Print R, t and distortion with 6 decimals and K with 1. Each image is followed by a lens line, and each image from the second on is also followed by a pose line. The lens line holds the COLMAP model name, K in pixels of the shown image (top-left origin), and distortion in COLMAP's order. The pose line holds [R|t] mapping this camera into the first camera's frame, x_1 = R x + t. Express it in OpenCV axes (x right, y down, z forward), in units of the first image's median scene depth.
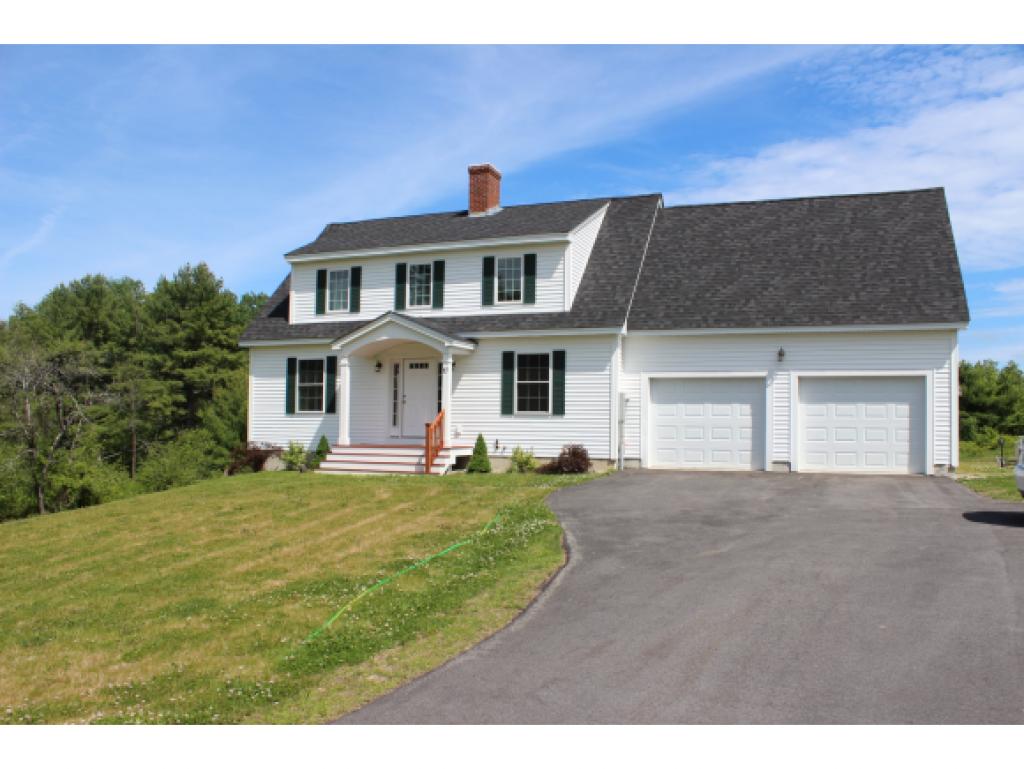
lens RADIAL K [[854.6, 0, 510.8], [0, 854.6, 389.2], [0, 0, 1]] dist [-0.171043, 0.153276]
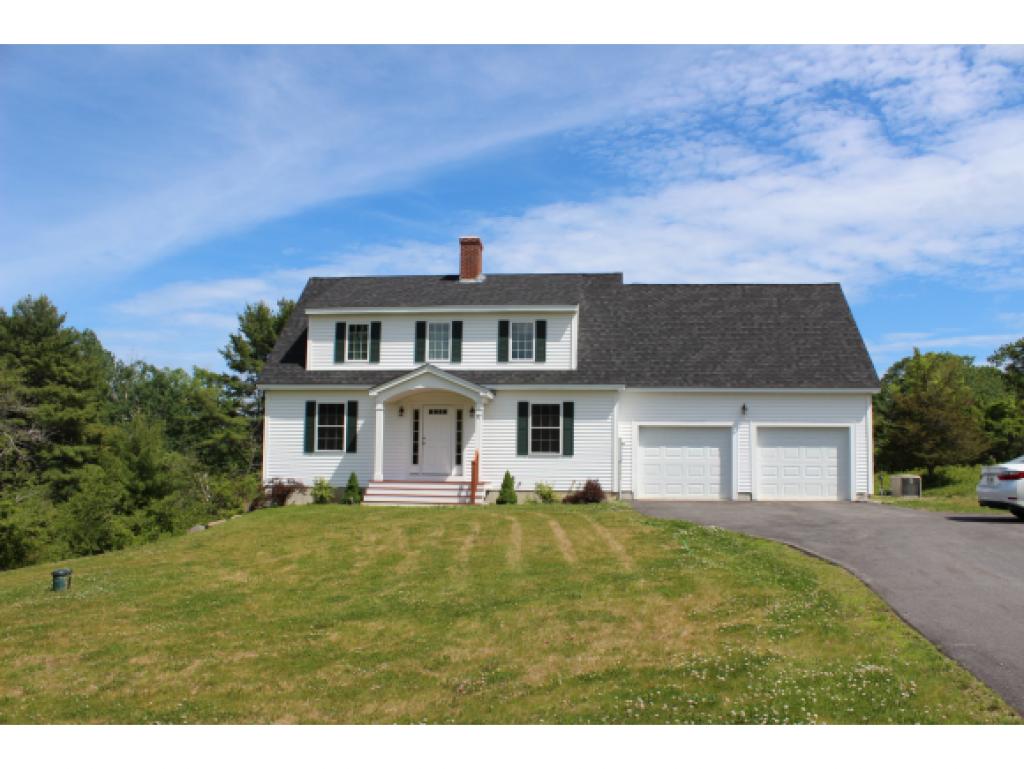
lens RADIAL K [[854.6, 0, 510.8], [0, 854.6, 389.2], [0, 0, 1]] dist [-0.171043, 0.153276]
pose [[0.964032, 0.029186, 0.264179, -0.329773], [-0.014287, 0.998206, -0.058143, 0.007734], [-0.265402, 0.052277, 0.962720, -0.134913]]
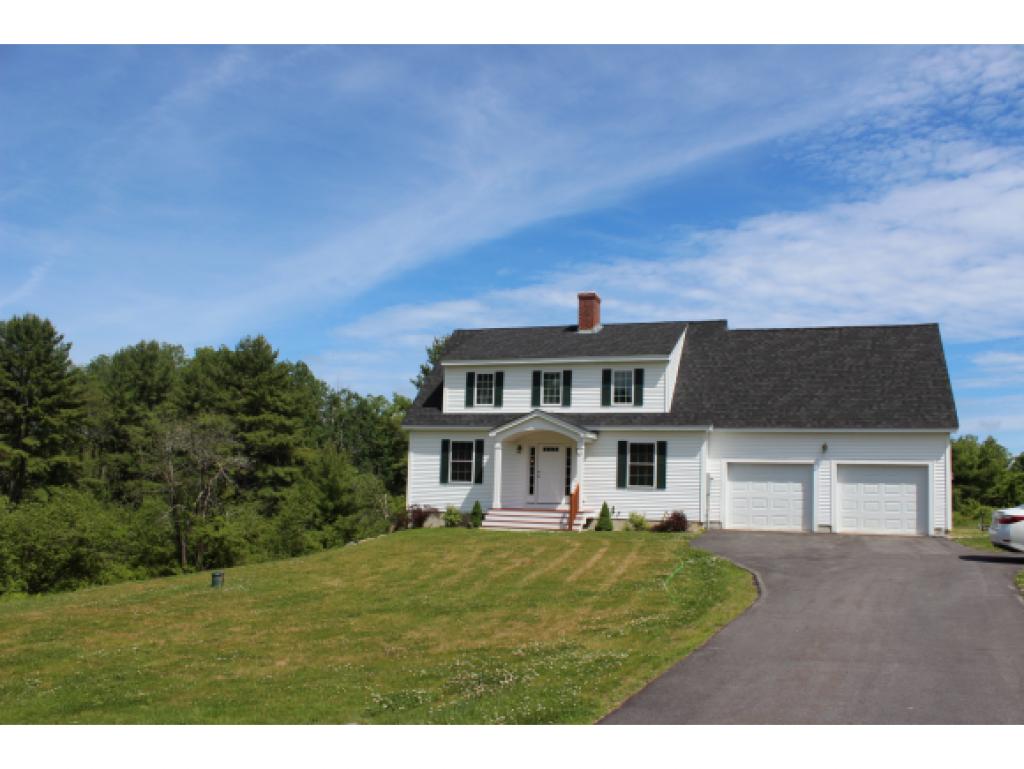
lens RADIAL K [[854.6, 0, 510.8], [0, 854.6, 389.2], [0, 0, 1]] dist [-0.171043, 0.153276]
pose [[0.999530, 0.023394, 0.019804, -0.206240], [-0.021873, 0.997033, -0.073808, -0.022066], [-0.021472, 0.073341, 0.997076, -0.341148]]
